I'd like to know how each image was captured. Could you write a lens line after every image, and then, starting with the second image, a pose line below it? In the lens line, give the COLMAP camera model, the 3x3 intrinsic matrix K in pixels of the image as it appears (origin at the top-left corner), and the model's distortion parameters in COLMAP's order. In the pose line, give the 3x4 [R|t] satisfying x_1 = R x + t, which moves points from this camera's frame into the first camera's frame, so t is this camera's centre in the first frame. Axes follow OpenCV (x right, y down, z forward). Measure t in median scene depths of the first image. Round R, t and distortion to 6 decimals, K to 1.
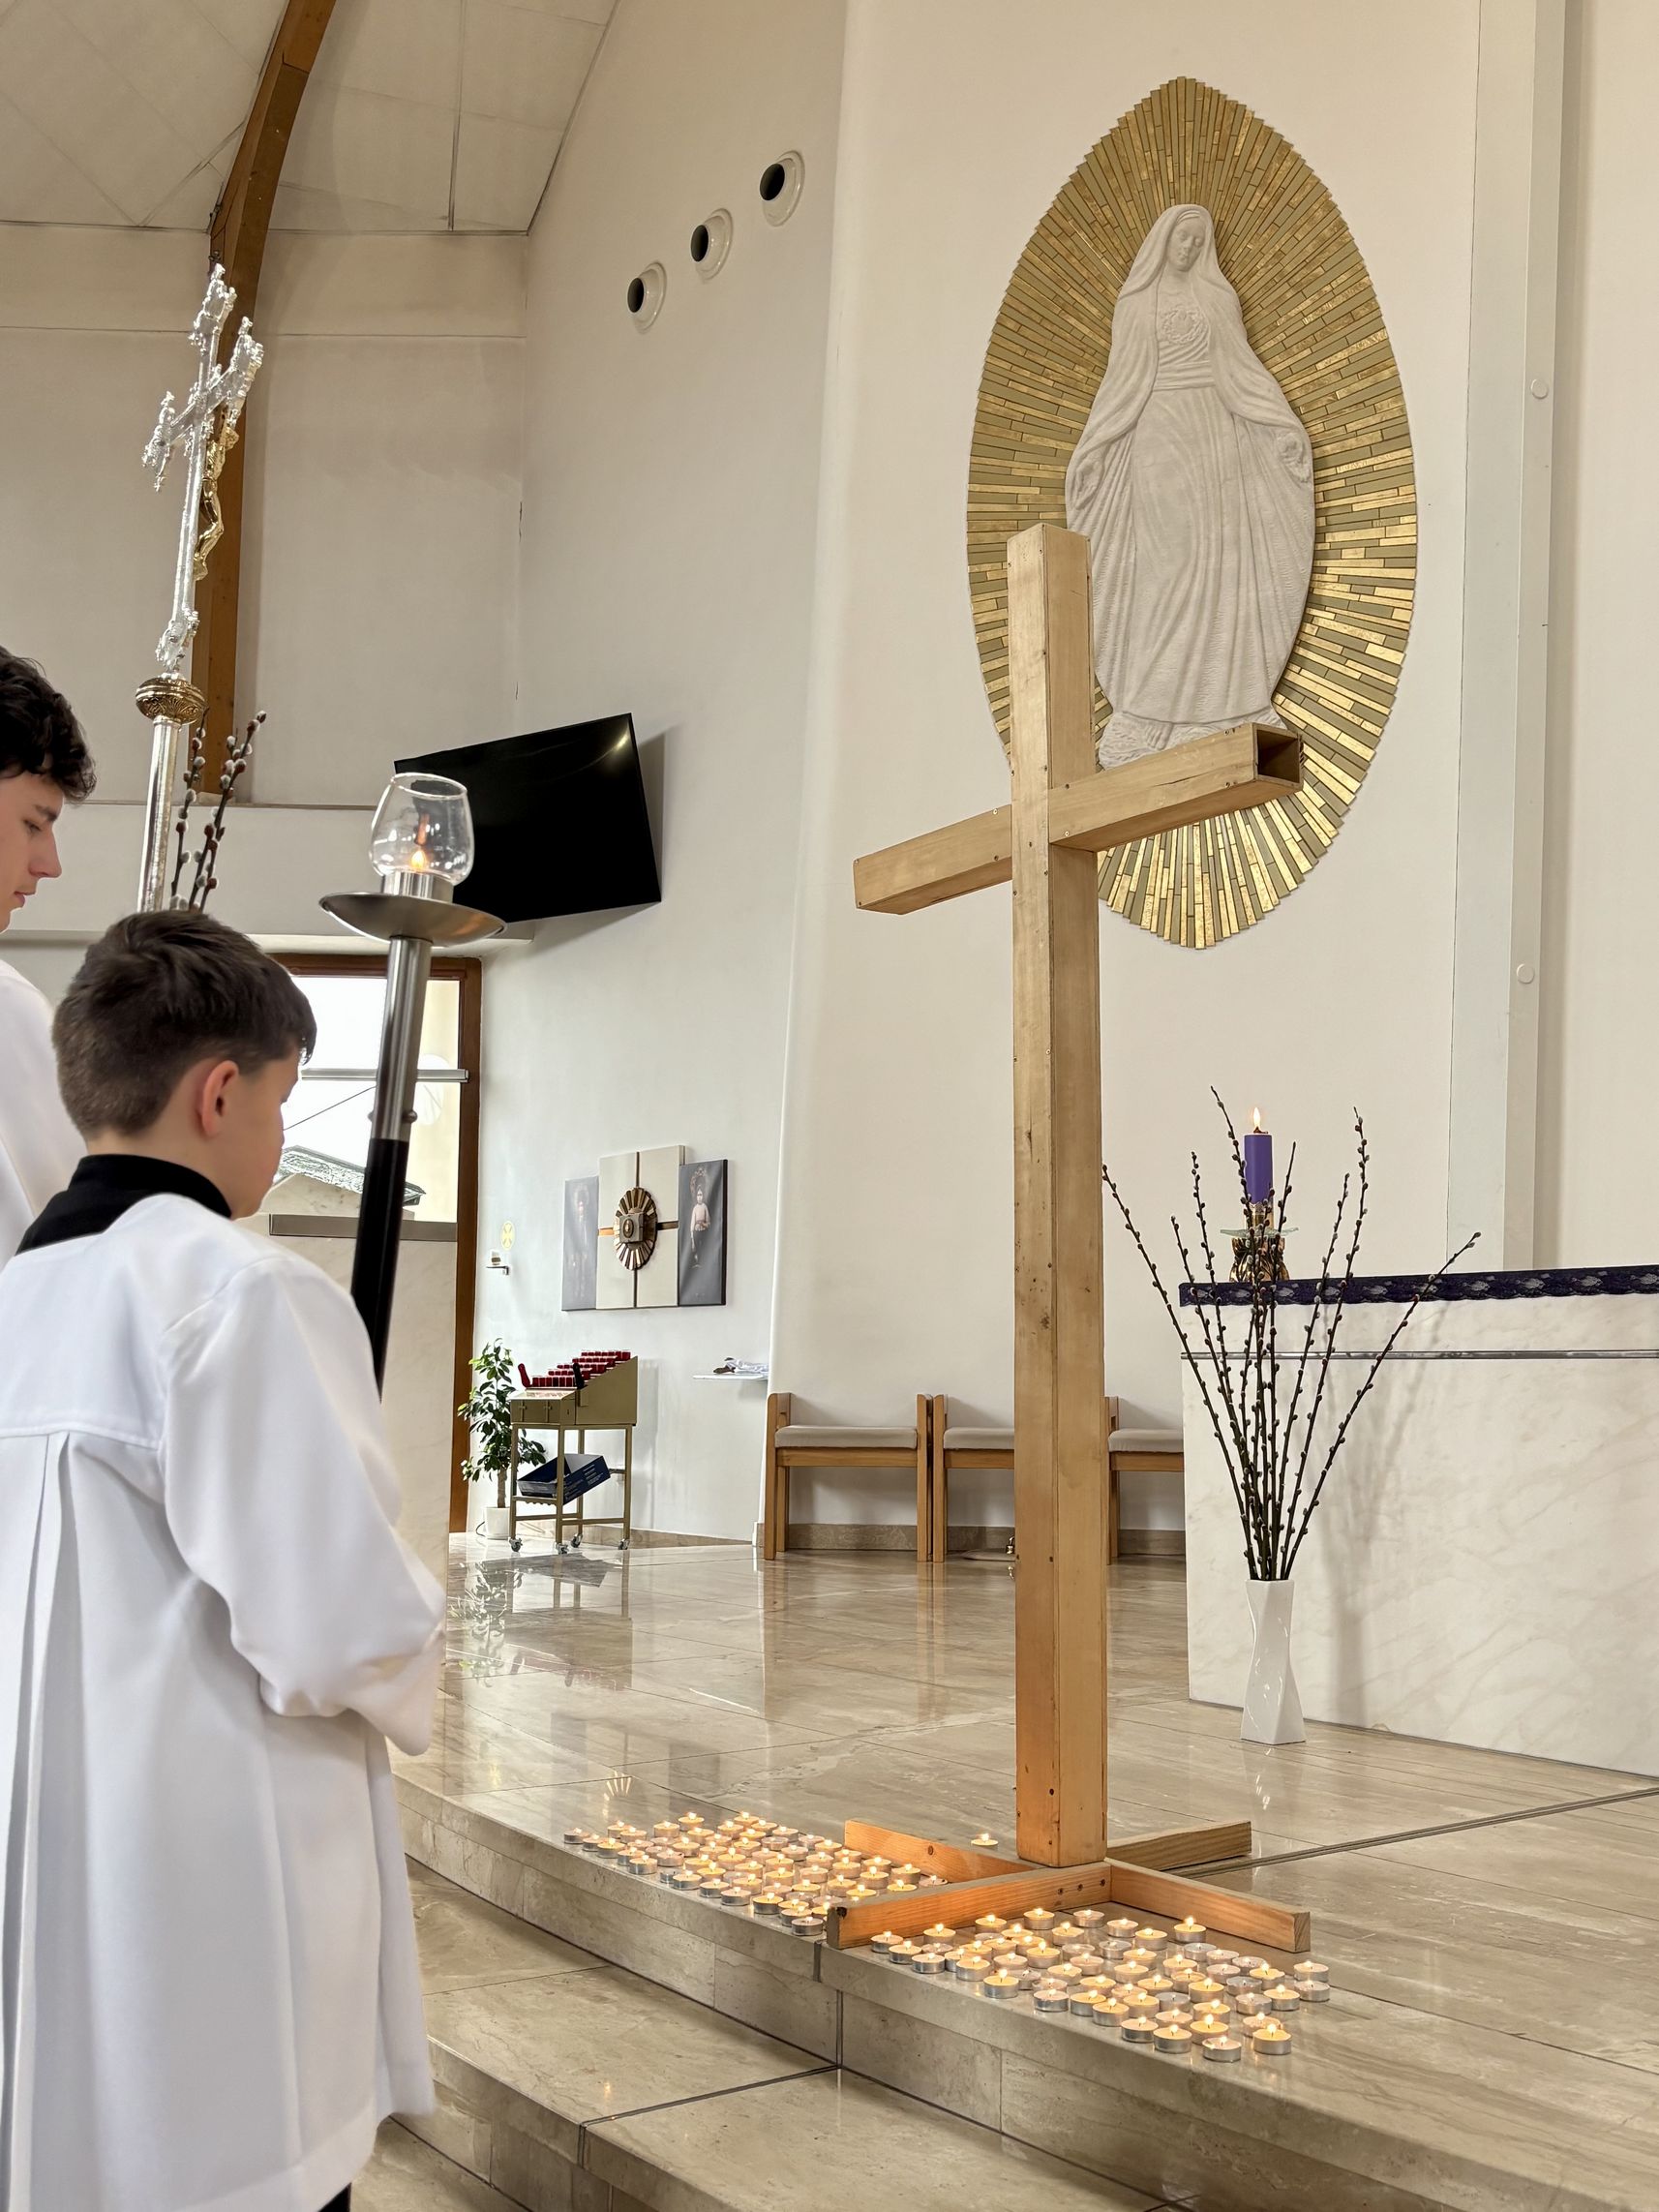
lens RADIAL K [[2165.8, 0, 837.5], [0, 2165.8, 1119.5], [0, 0, 1]] dist [0.186059, -0.589120]
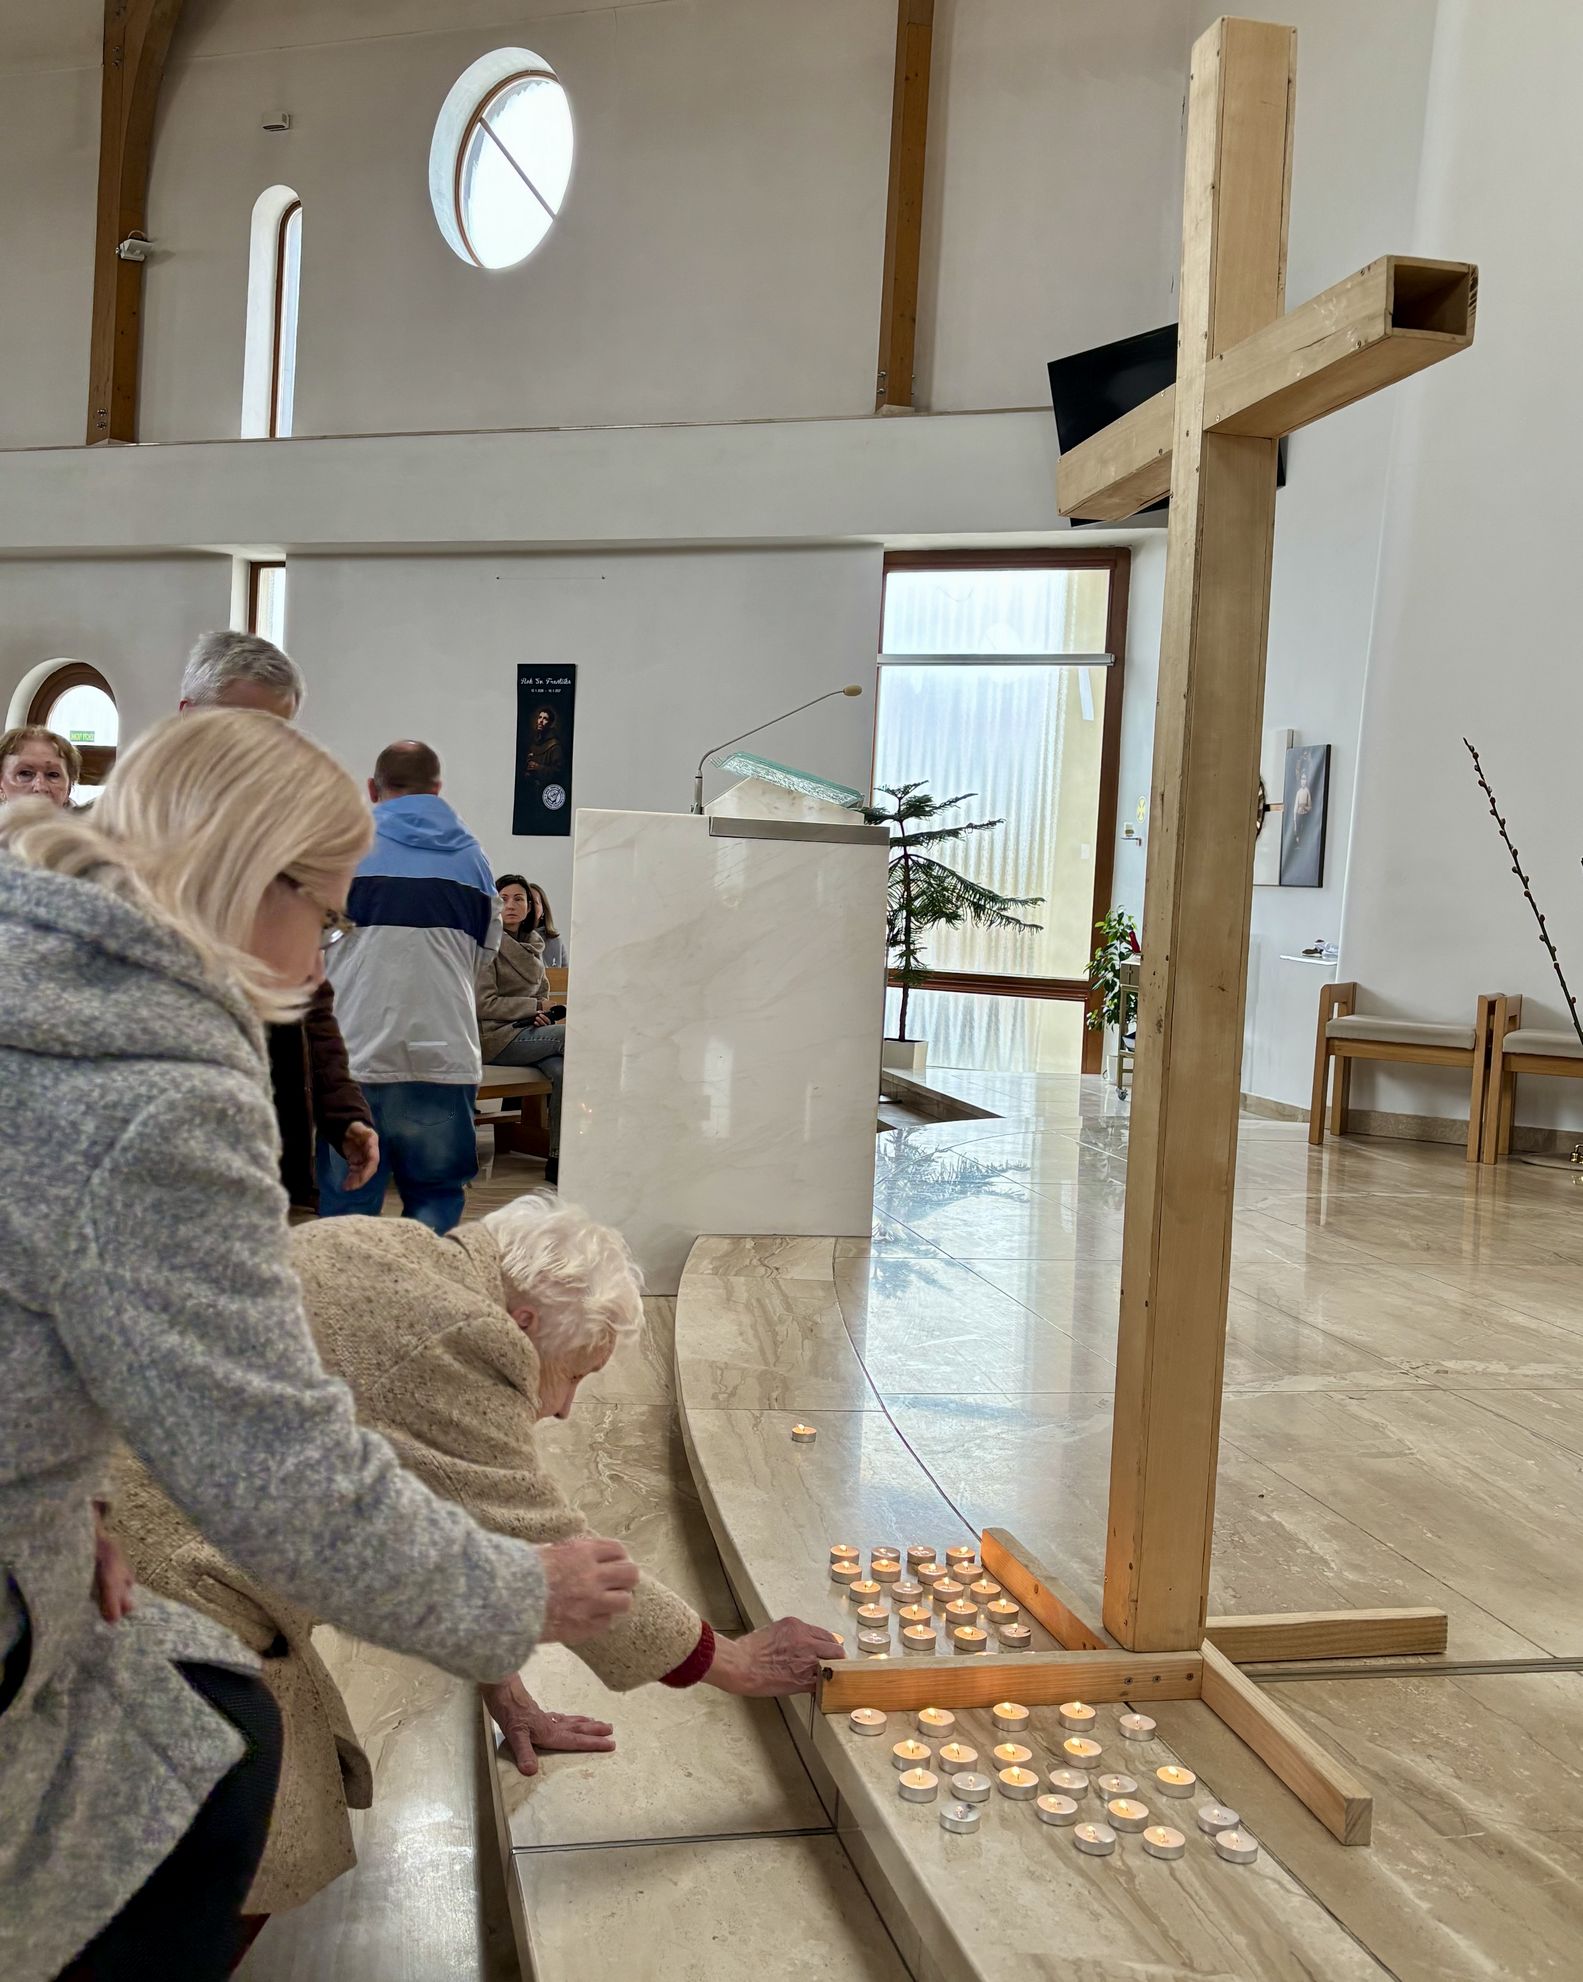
lens RADIAL K [[1895.7, 0, 782.8], [0, 1895.7, 922.5], [0, 0, 1]] dist [0.047910, -0.044975]
pose [[0.917292, 0.050140, -0.395046, 0.084037], [-0.000358, 0.992145, 0.125093, -0.012344], [0.398215, -0.114606, 0.910104, 0.096651]]
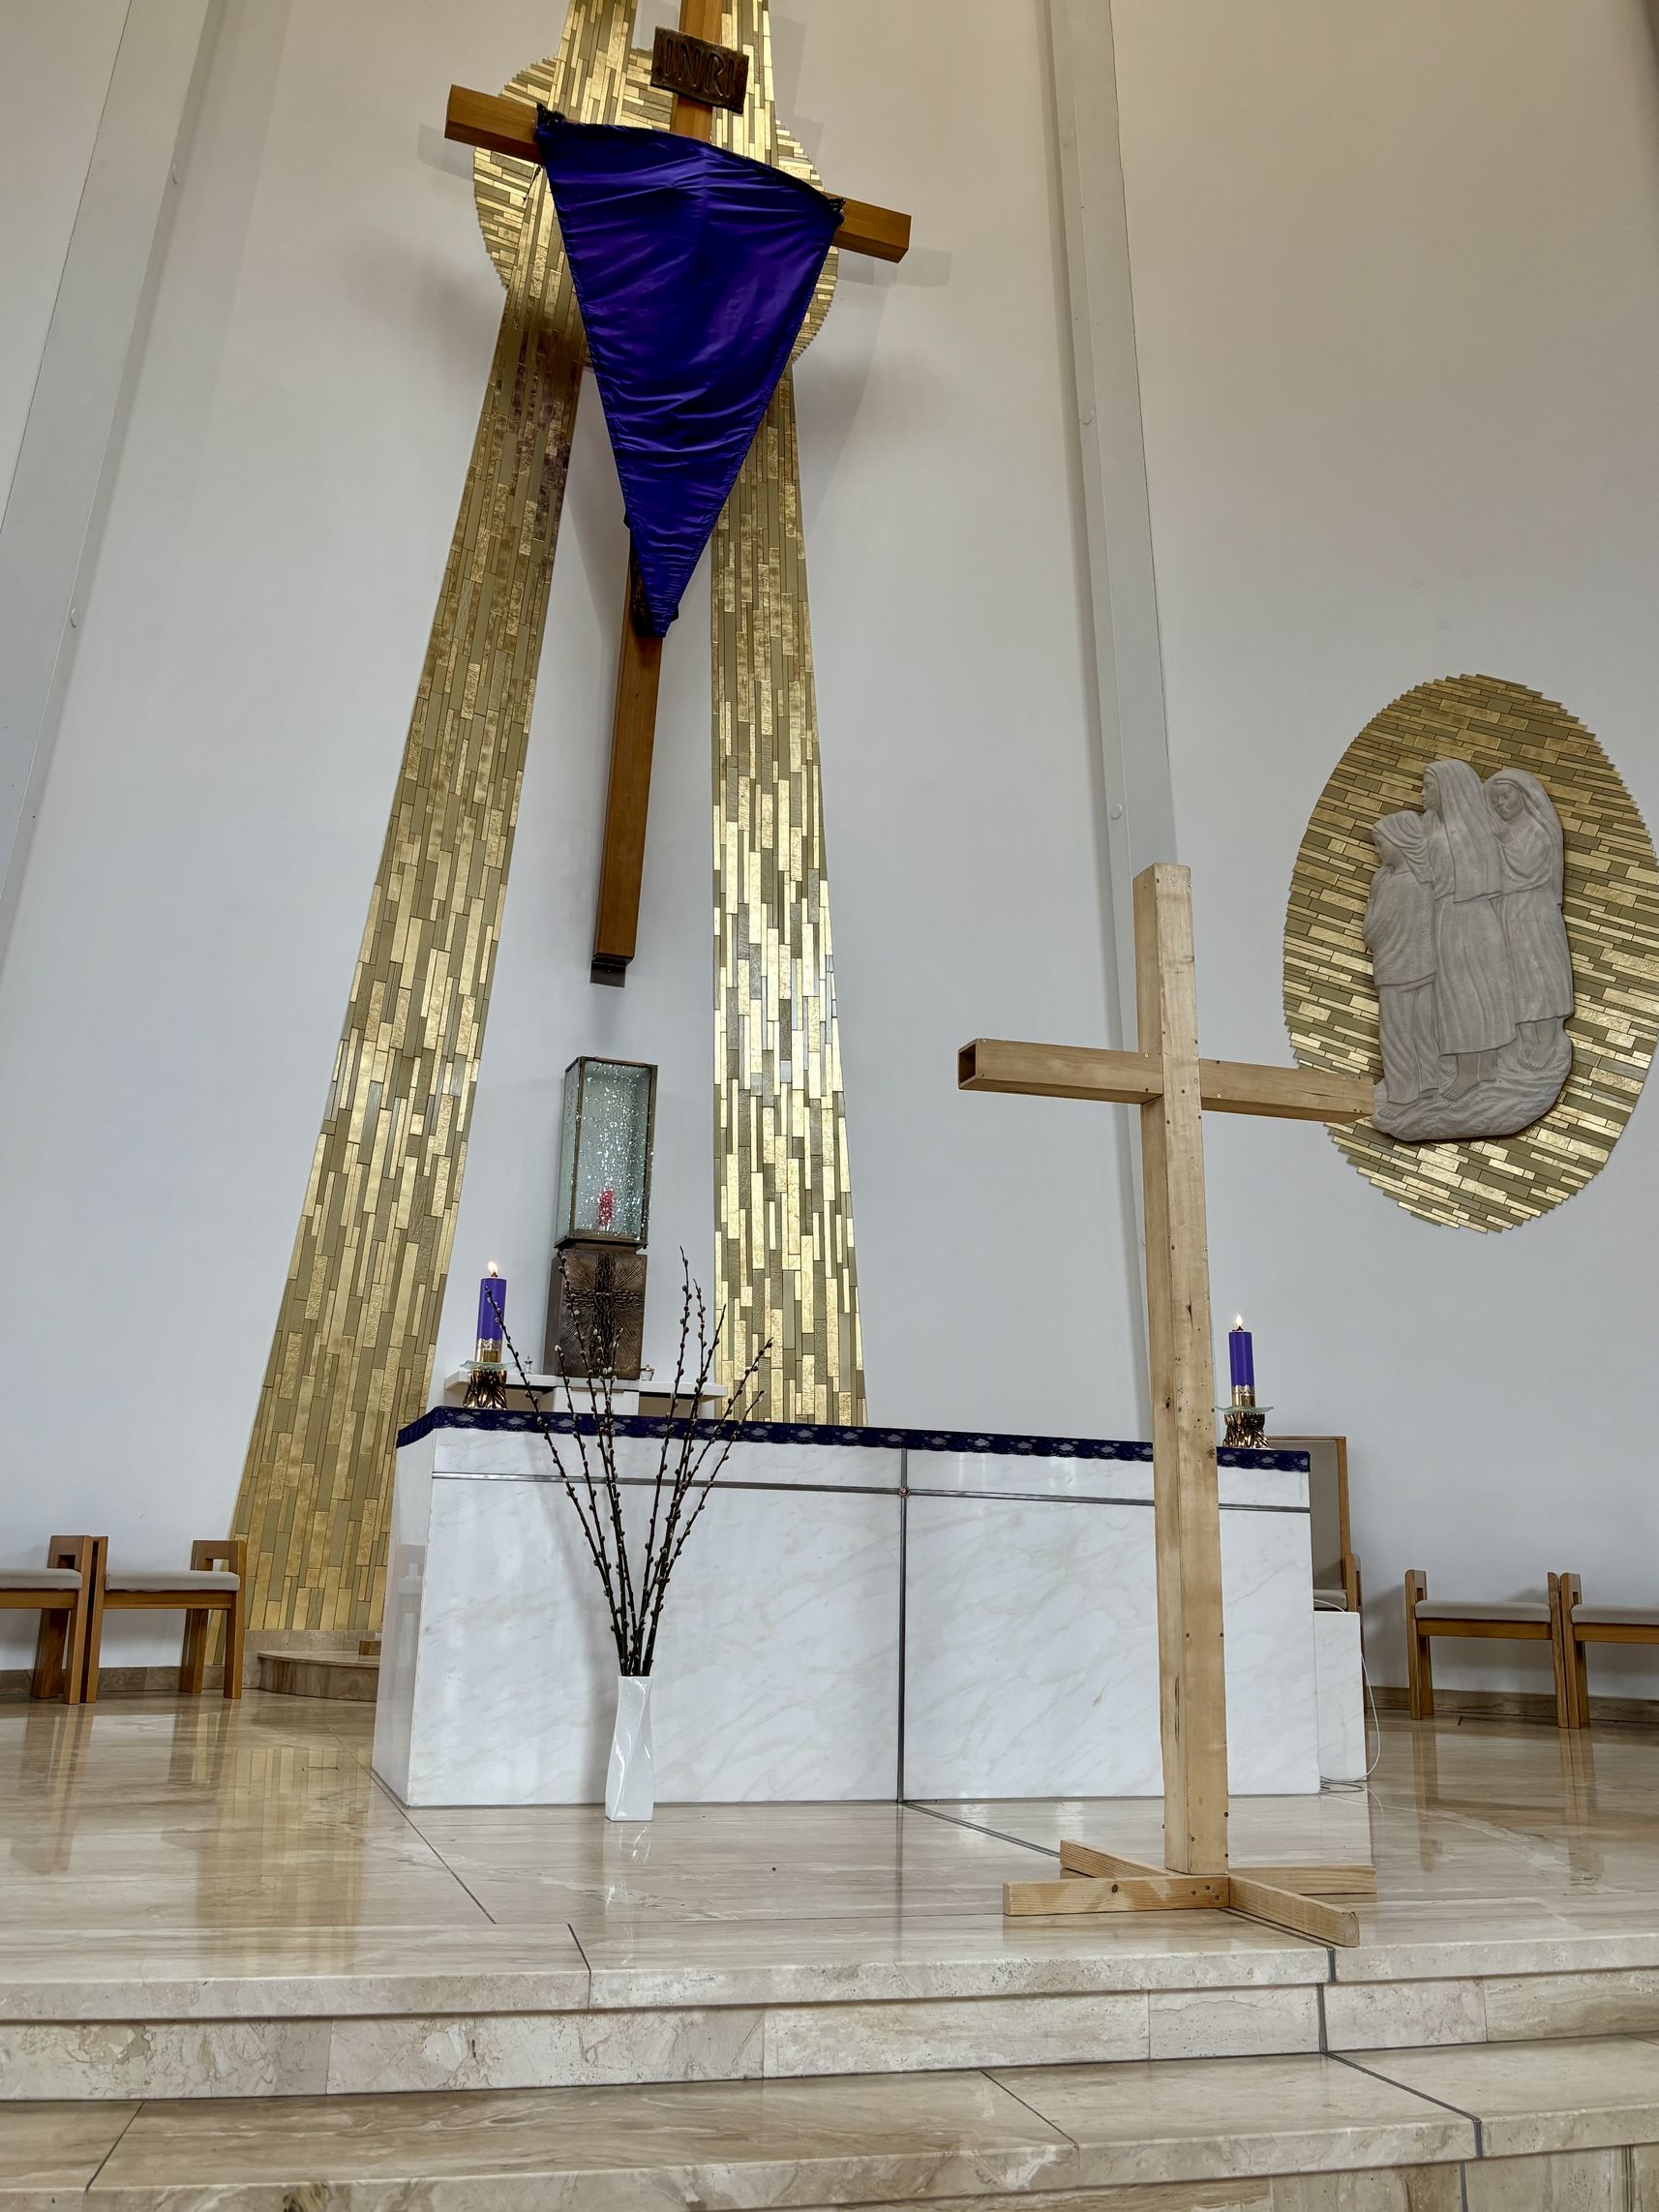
lens RADIAL K [[1841.5, 0, 821.2], [0, 1841.5, 1109.9], [0, 0, 1]] dist [0.015729, -0.008671]
pose [[0.311976, 0.236774, 0.920114, -0.357377], [-0.134439, 0.969706, -0.203952, 0.051864], [-0.940530, -0.060071, 0.334357, 0.292609]]
